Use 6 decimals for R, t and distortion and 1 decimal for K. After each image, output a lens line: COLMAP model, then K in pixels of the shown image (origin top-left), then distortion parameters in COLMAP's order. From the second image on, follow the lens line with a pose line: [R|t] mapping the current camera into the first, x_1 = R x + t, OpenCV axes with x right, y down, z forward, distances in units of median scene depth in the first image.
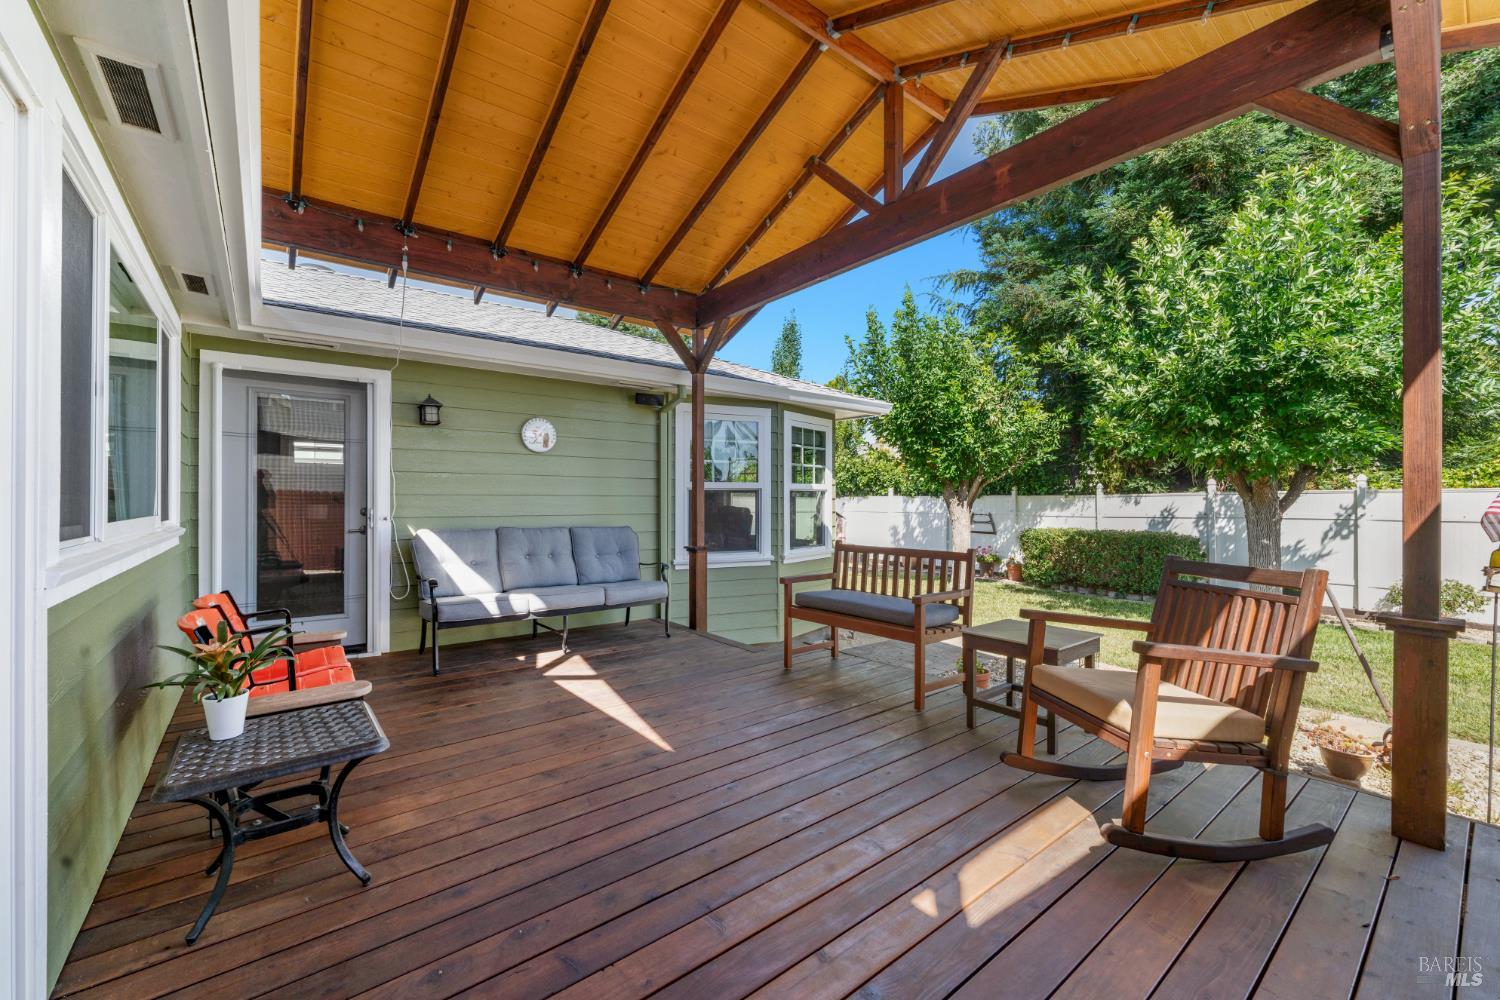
lens RADIAL K [[608.4, 0, 752.8], [0, 608.4, 499.8], [0, 0, 1]] dist [-0.002660, -0.000485]
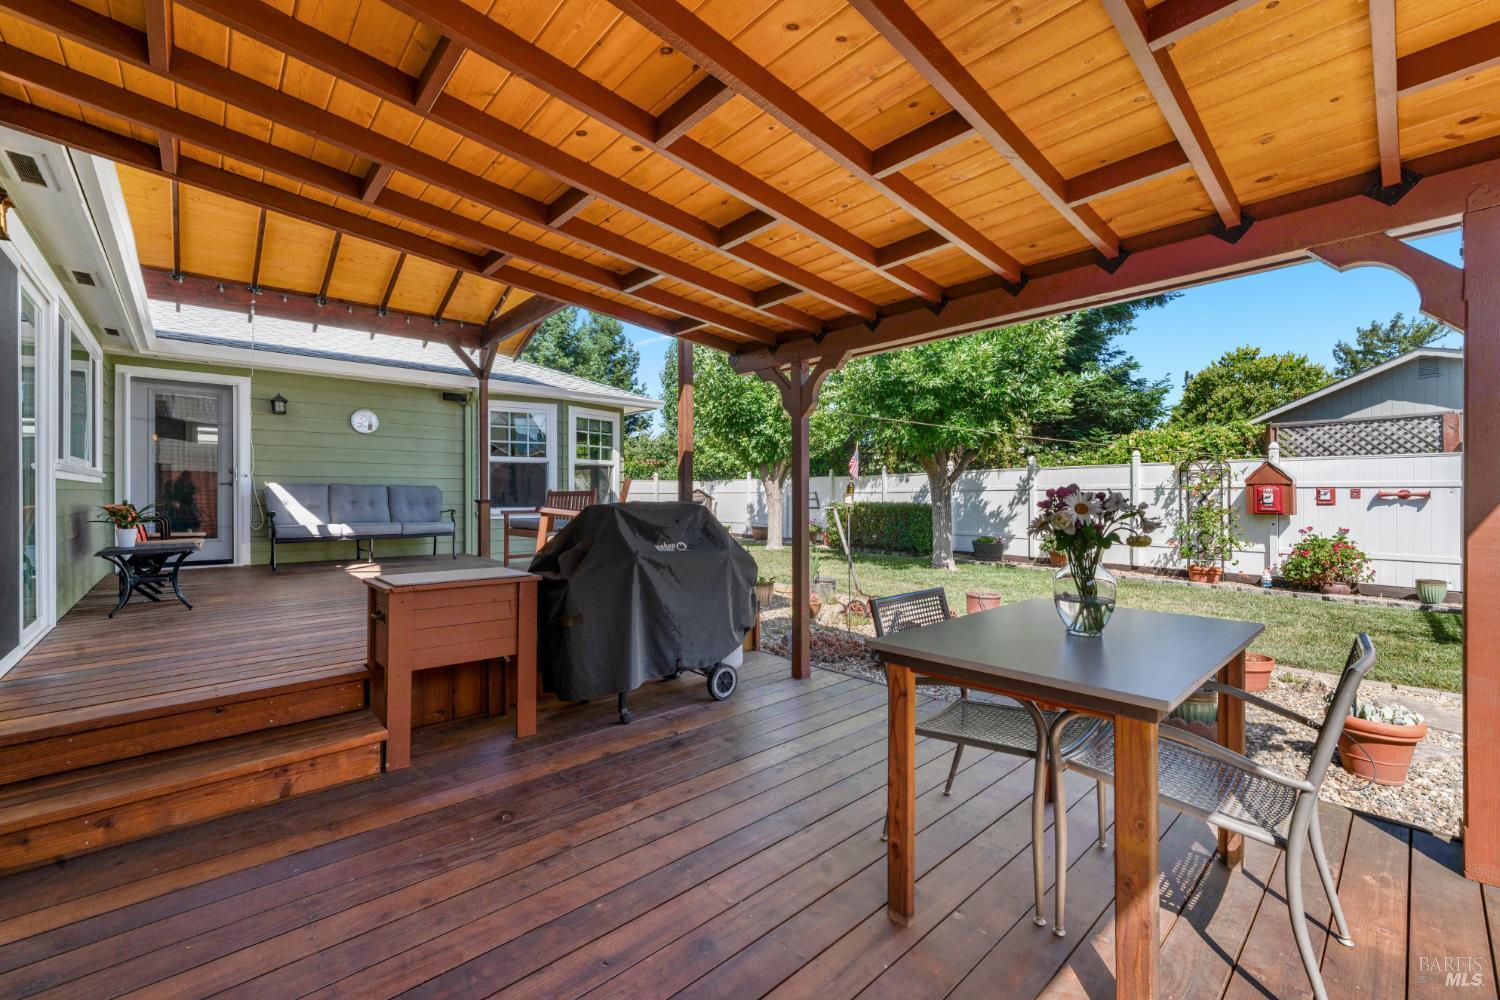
lens RADIAL K [[608.4, 0, 747.2], [0, 608.4, 496.7], [0, 0, 1]] dist [-0.002660, -0.000485]
pose [[0.997886, -0.000860, 0.064977, 0.499416], [0.000486, 0.999983, 0.005774, 0.069861], [-0.064981, -0.005730, 0.997870, -0.543268]]
